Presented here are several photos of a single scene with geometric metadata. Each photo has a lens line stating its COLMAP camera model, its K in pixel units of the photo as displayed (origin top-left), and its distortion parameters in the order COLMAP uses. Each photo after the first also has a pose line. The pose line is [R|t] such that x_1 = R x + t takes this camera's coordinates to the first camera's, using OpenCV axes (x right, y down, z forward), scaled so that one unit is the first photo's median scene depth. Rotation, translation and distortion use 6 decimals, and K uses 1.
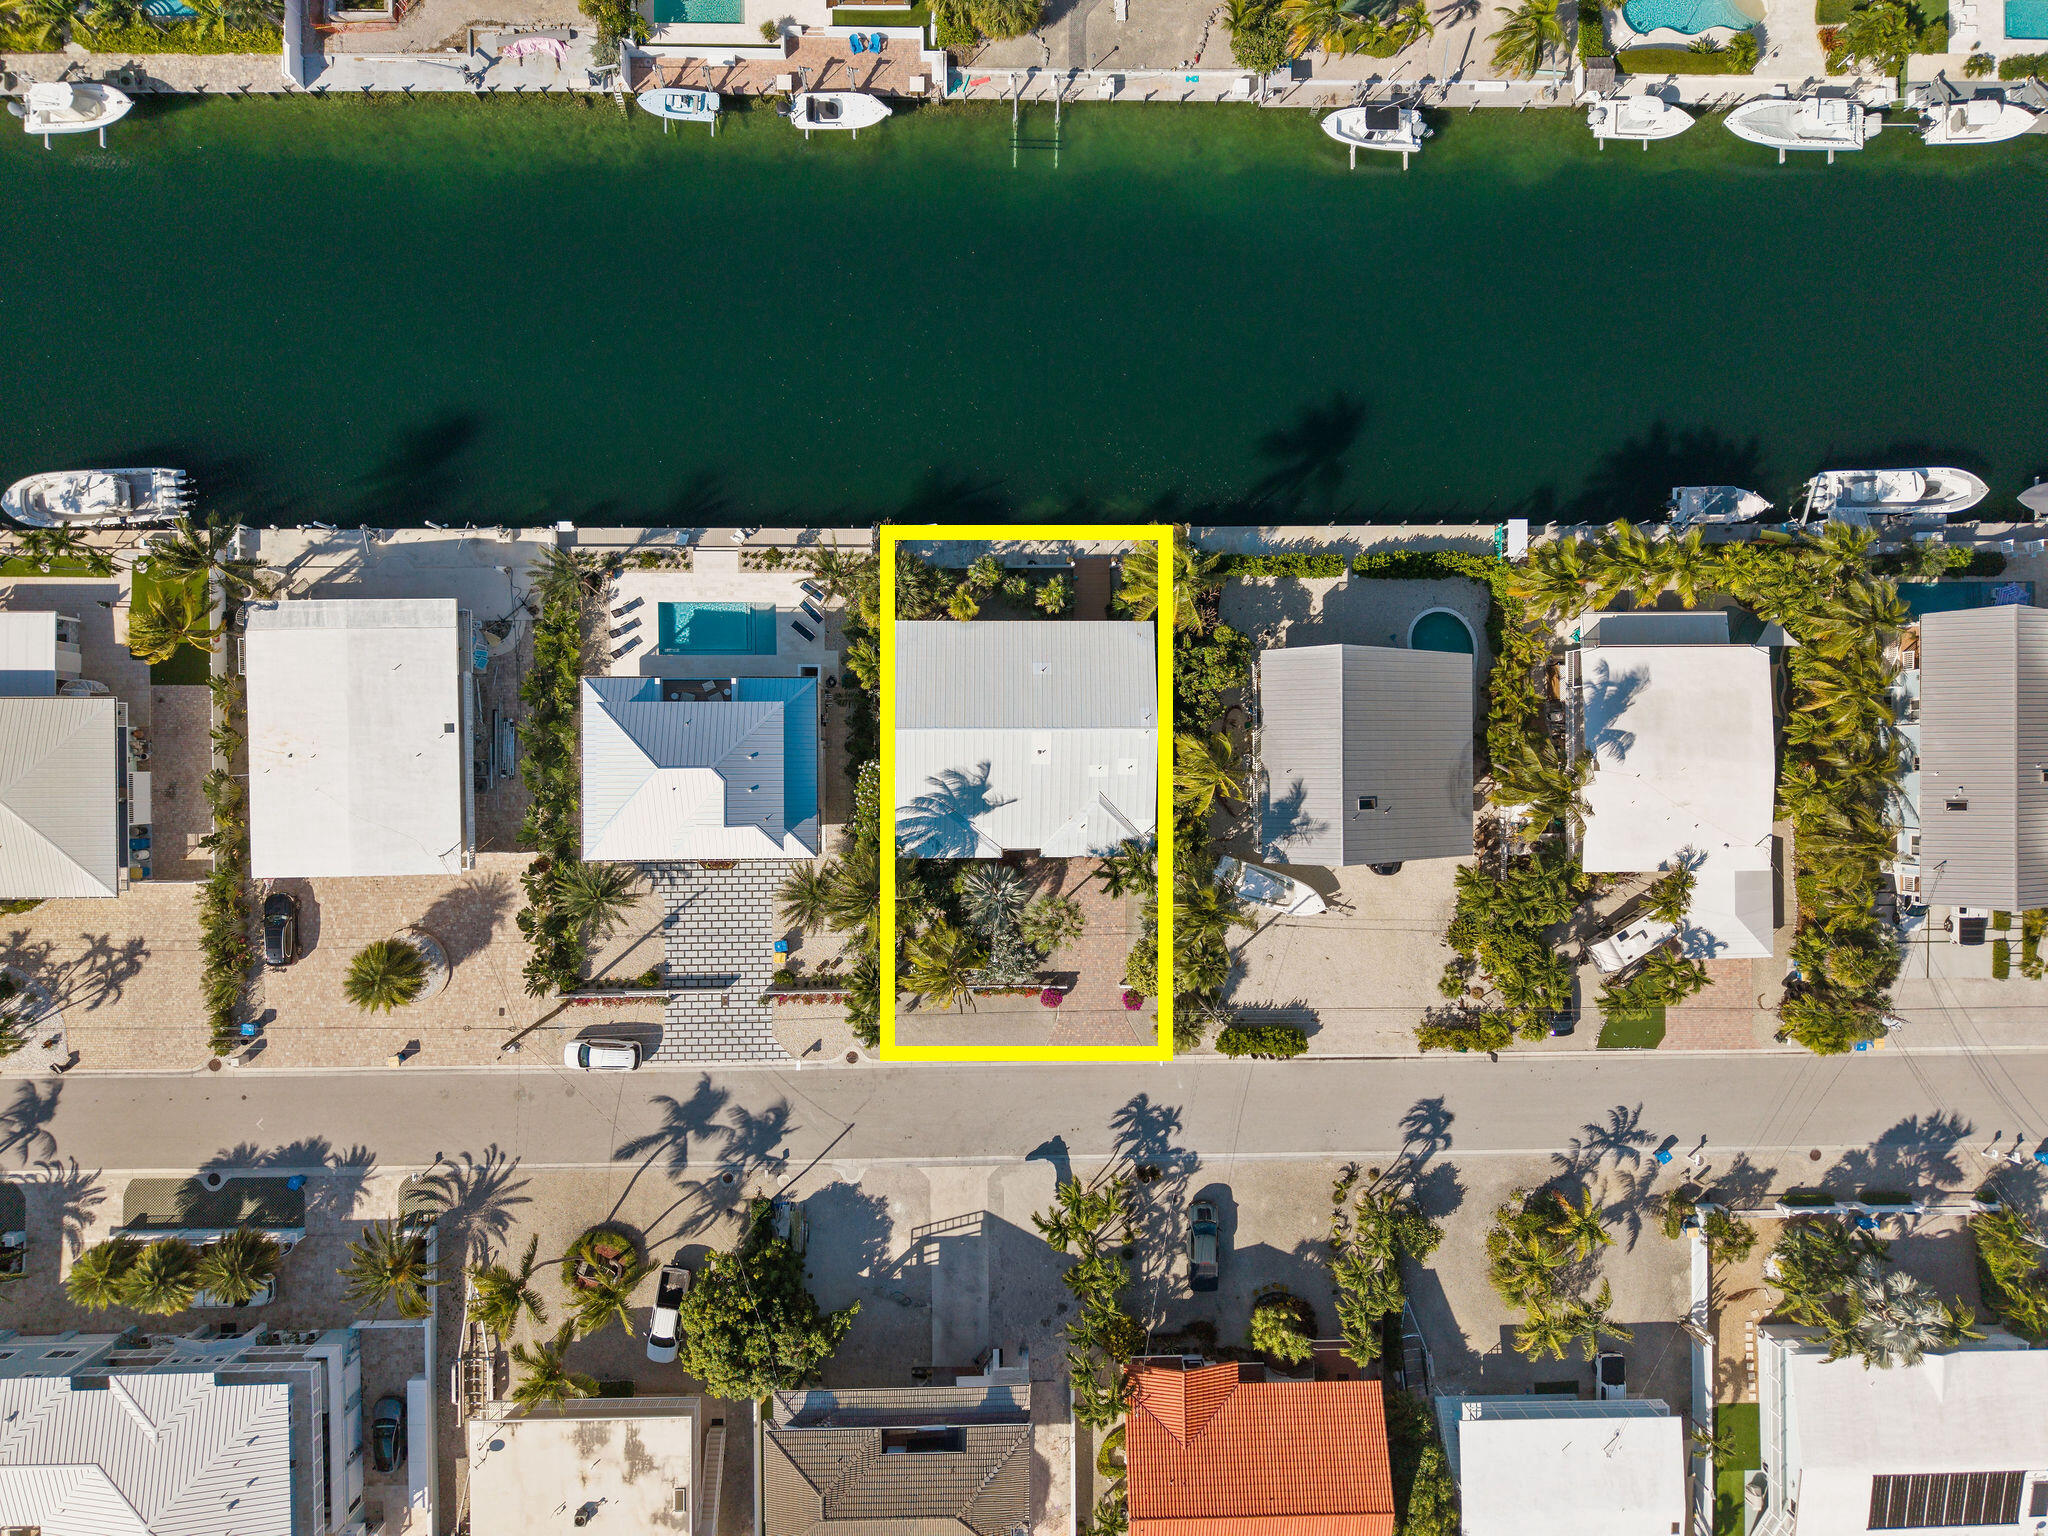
lens RADIAL K [[1389.6, 0, 1039.4], [0, 1389.6, 772.4], [0, 0, 1]] dist [0.056268, -0.070448]
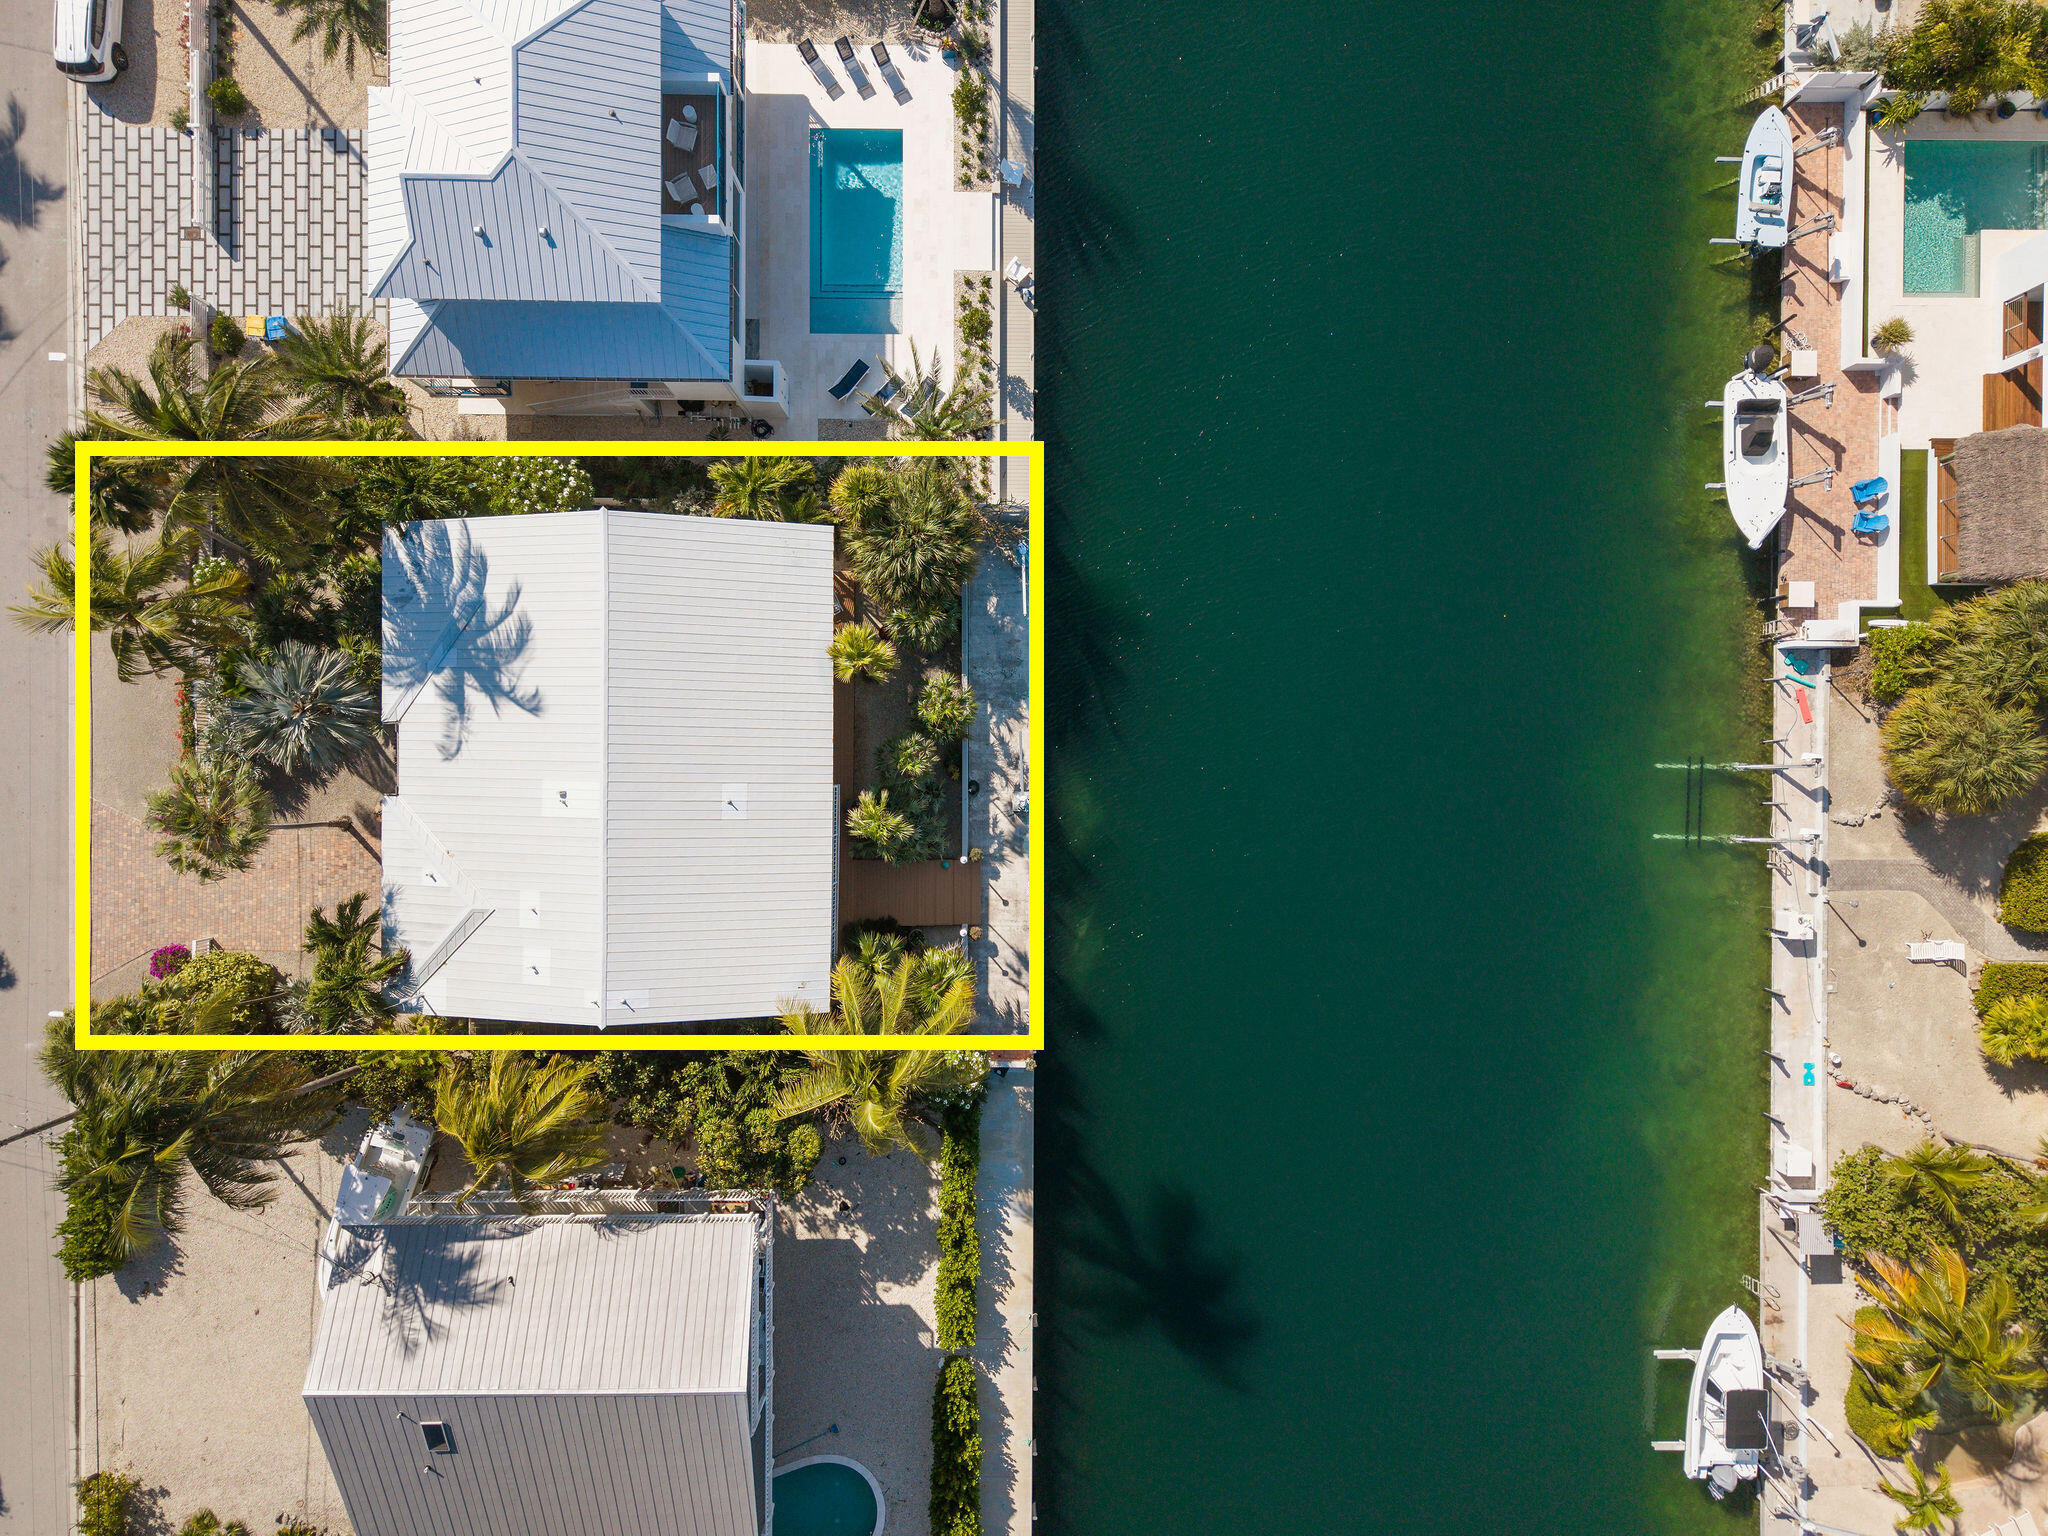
lens RADIAL K [[1425.4, 0, 1024.0], [0, 1425.4, 768.0], [0, 0, 1]] dist [0.001996, 0.005852]
pose [[-0.009493, 0.999637, -0.025213, 0.001124], [-0.999790, -0.009946, -0.017929, -0.163343], [-0.018173, 0.025037, 0.999521, 0.424446]]
